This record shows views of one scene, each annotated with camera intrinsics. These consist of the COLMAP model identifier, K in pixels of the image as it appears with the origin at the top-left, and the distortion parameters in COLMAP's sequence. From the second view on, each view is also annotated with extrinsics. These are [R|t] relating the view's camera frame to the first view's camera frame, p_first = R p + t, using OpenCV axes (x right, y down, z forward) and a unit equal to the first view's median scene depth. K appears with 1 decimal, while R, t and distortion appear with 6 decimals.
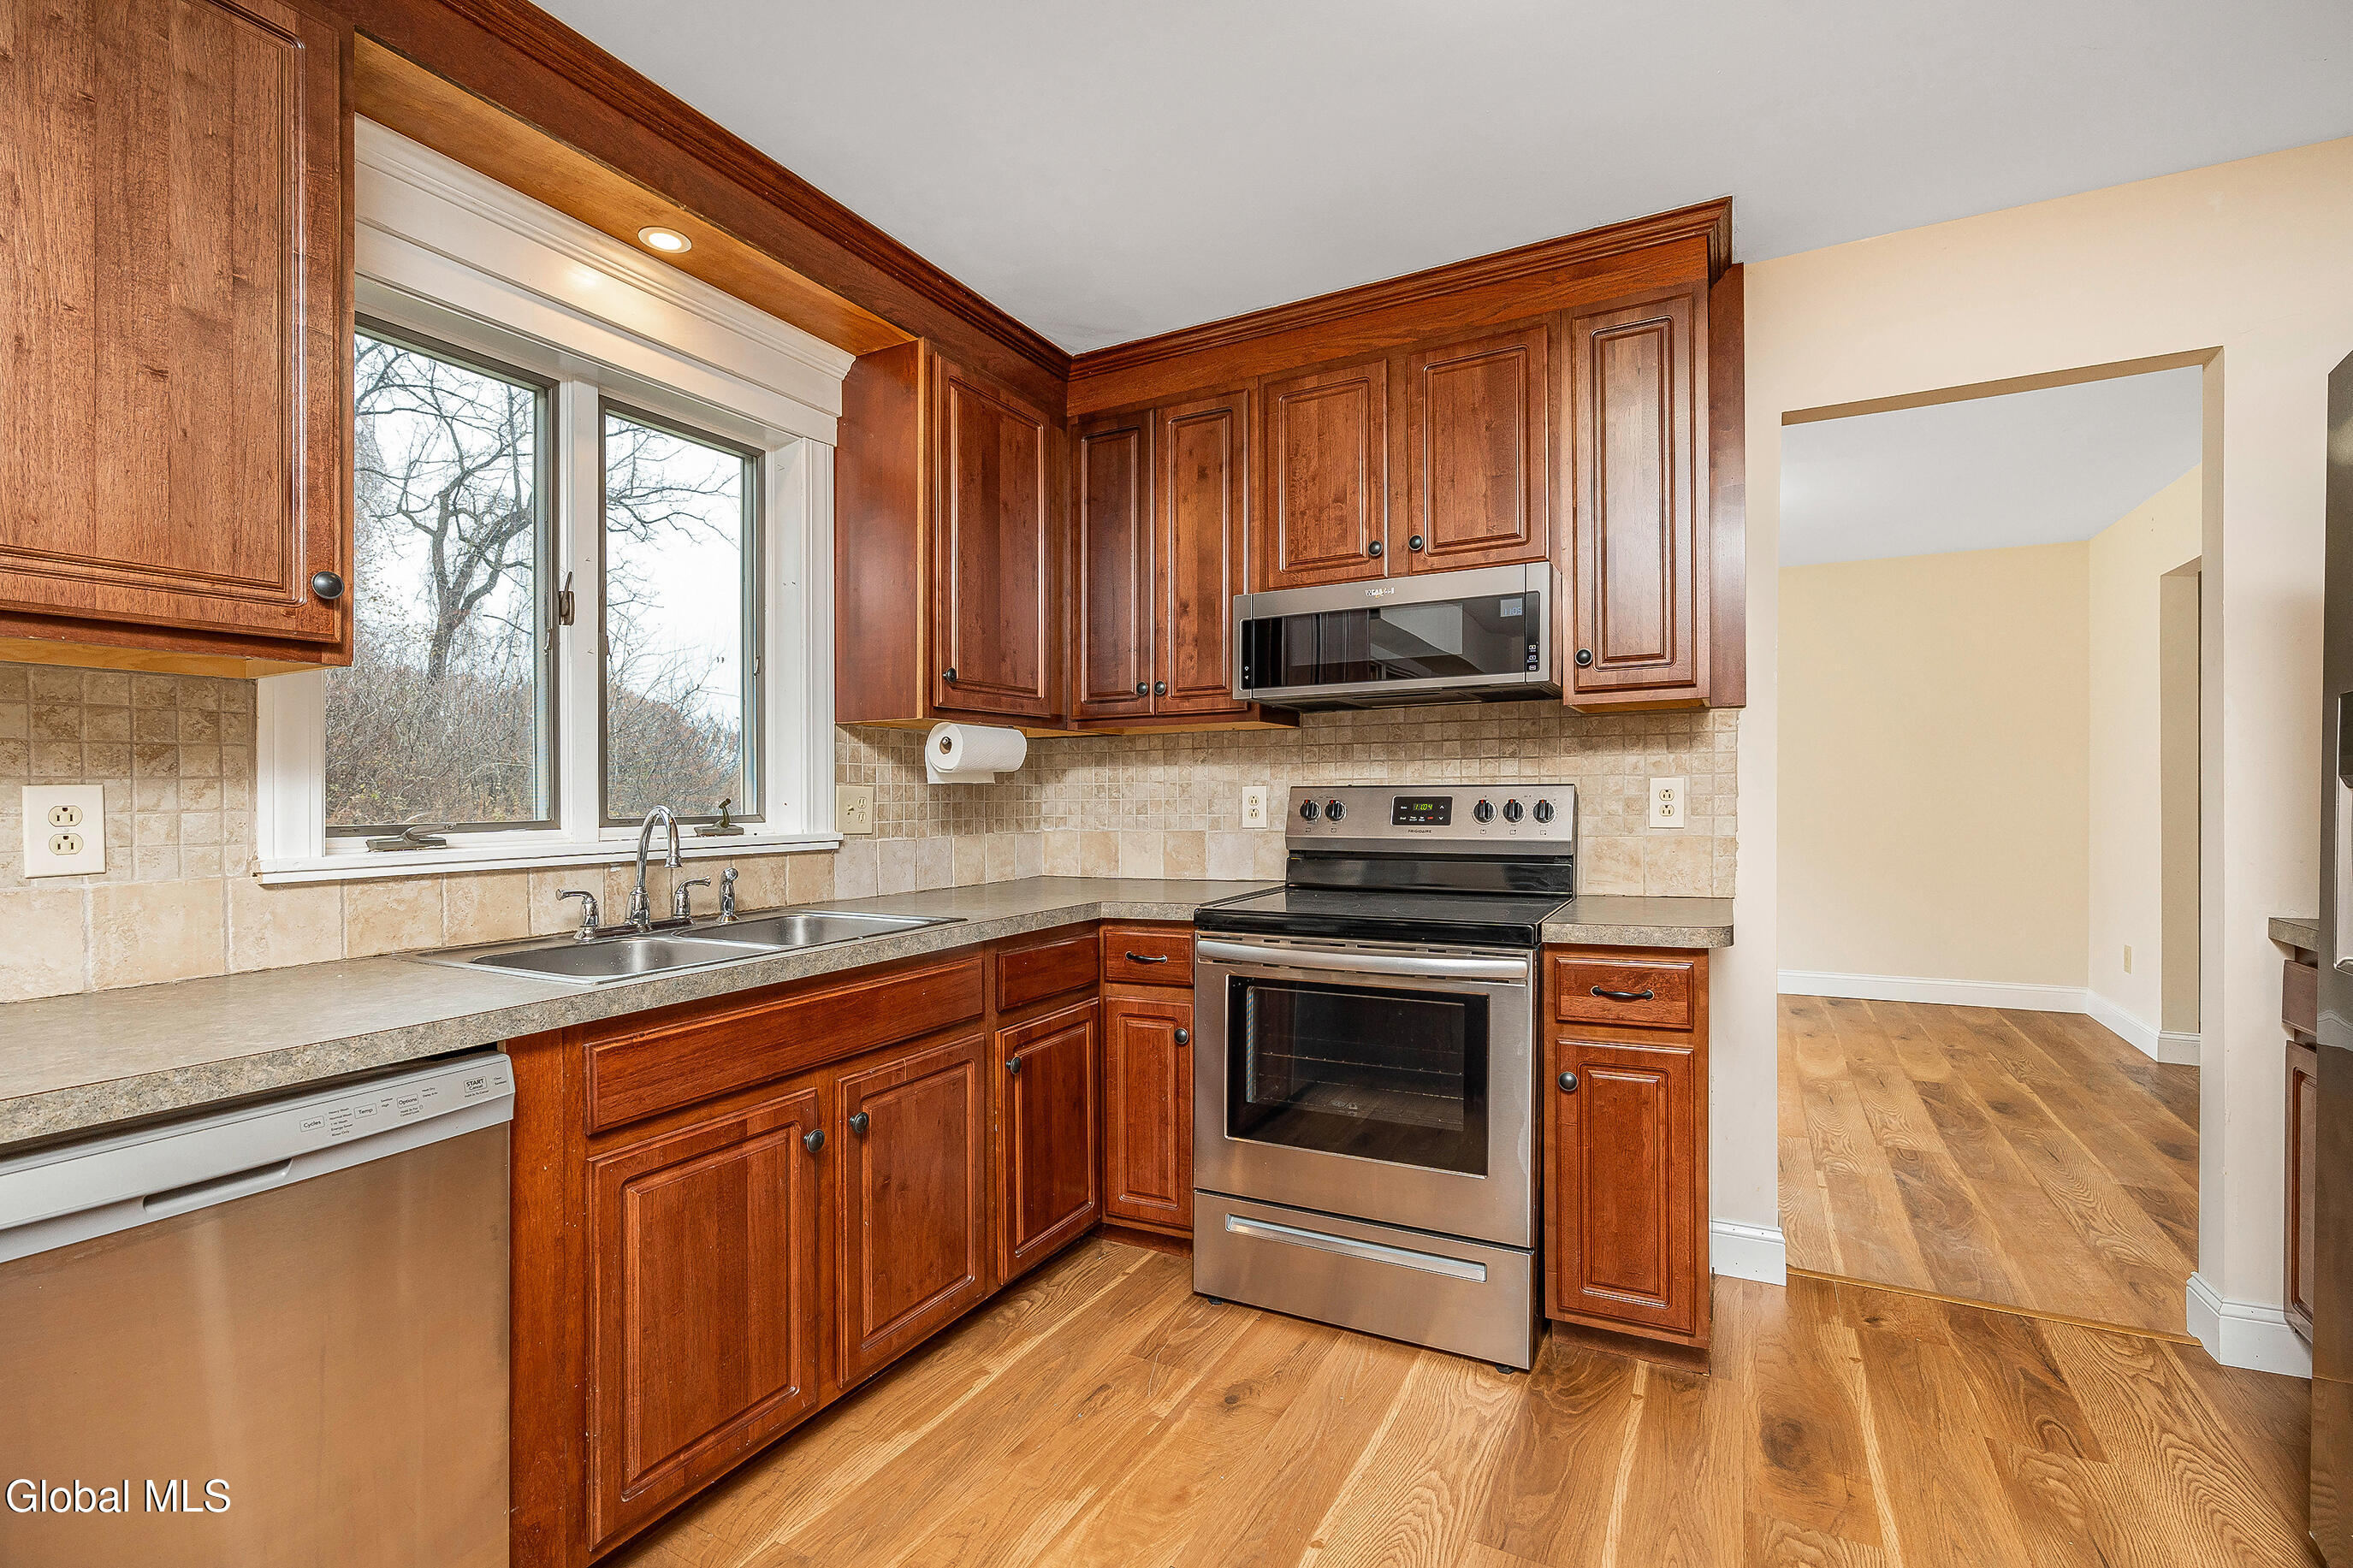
lens RADIAL K [[1075.5, 0, 1170.1], [0, 1075.5, 833.1], [0, 0, 1]] dist [-0.003506, -0.000120]
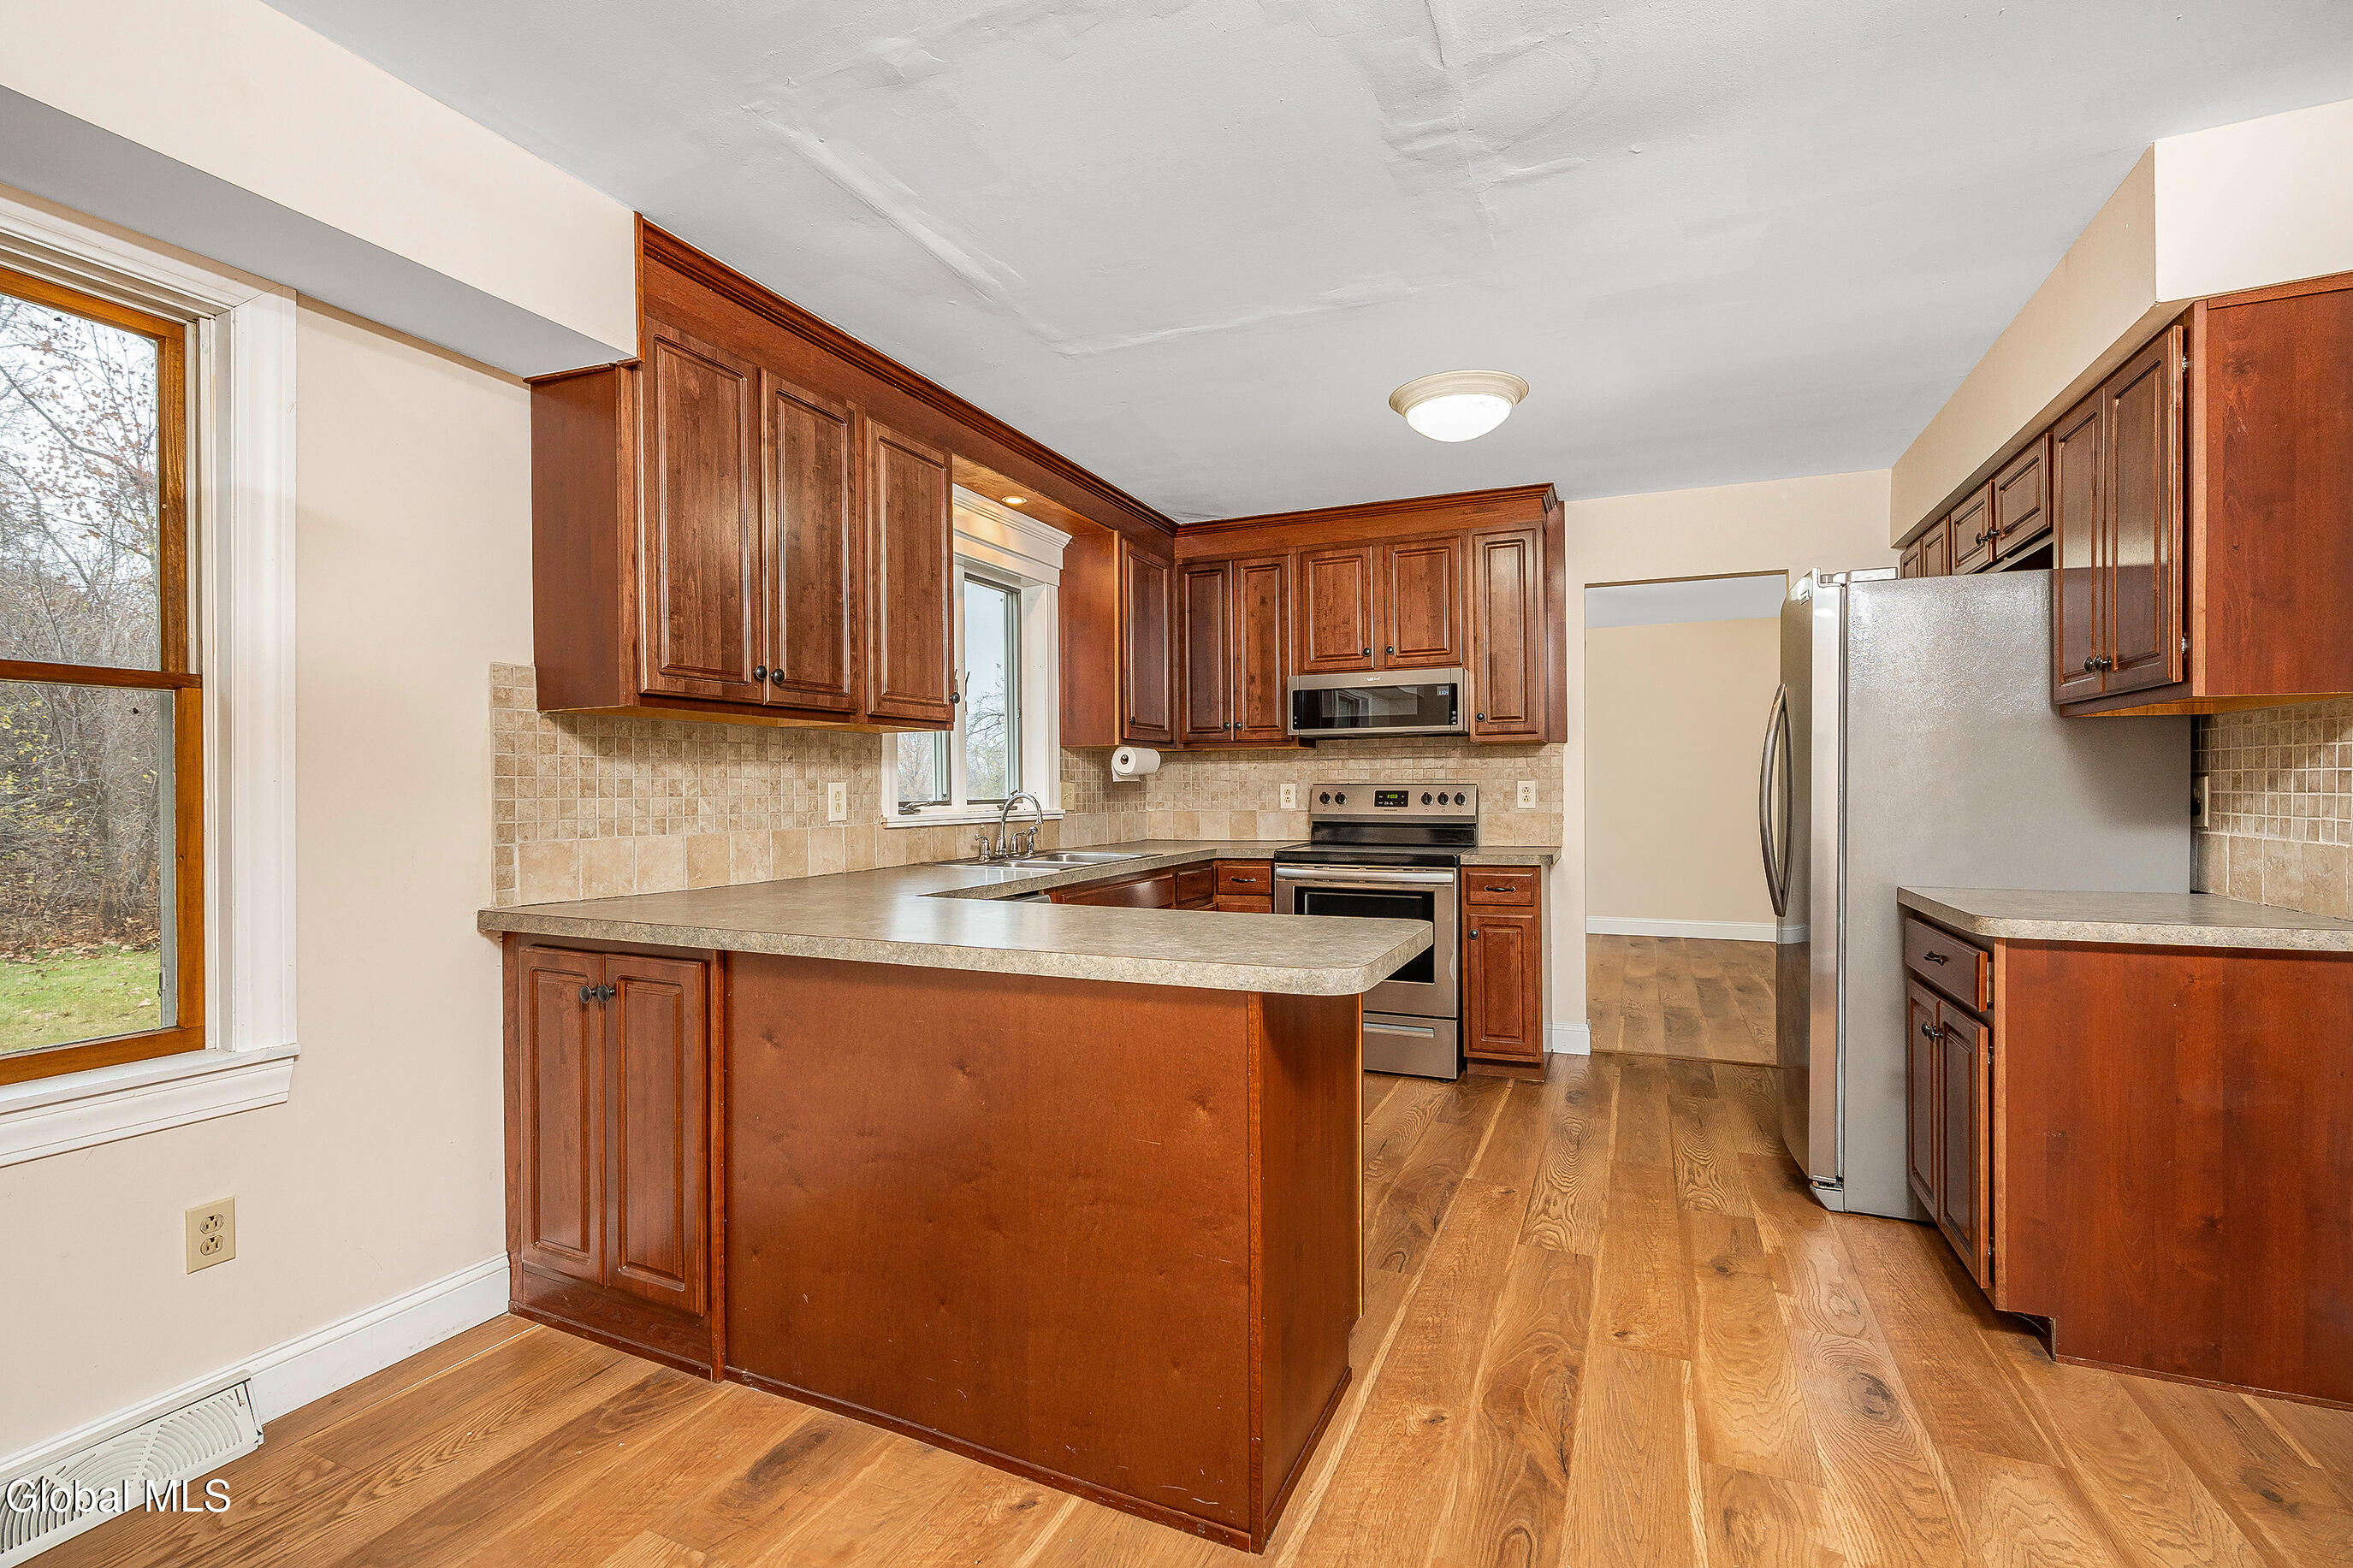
lens RADIAL K [[1059.8, 0, 1176.5], [0, 1059.8, 784.0], [0, 0, 1]] dist [0.000618, 0.000086]
pose [[0.996748, 0.005629, 0.080384, -0.263330], [-0.002505, 0.999240, -0.038908, 0.024535], [-0.080542, 0.038580, 0.996004, -0.717353]]
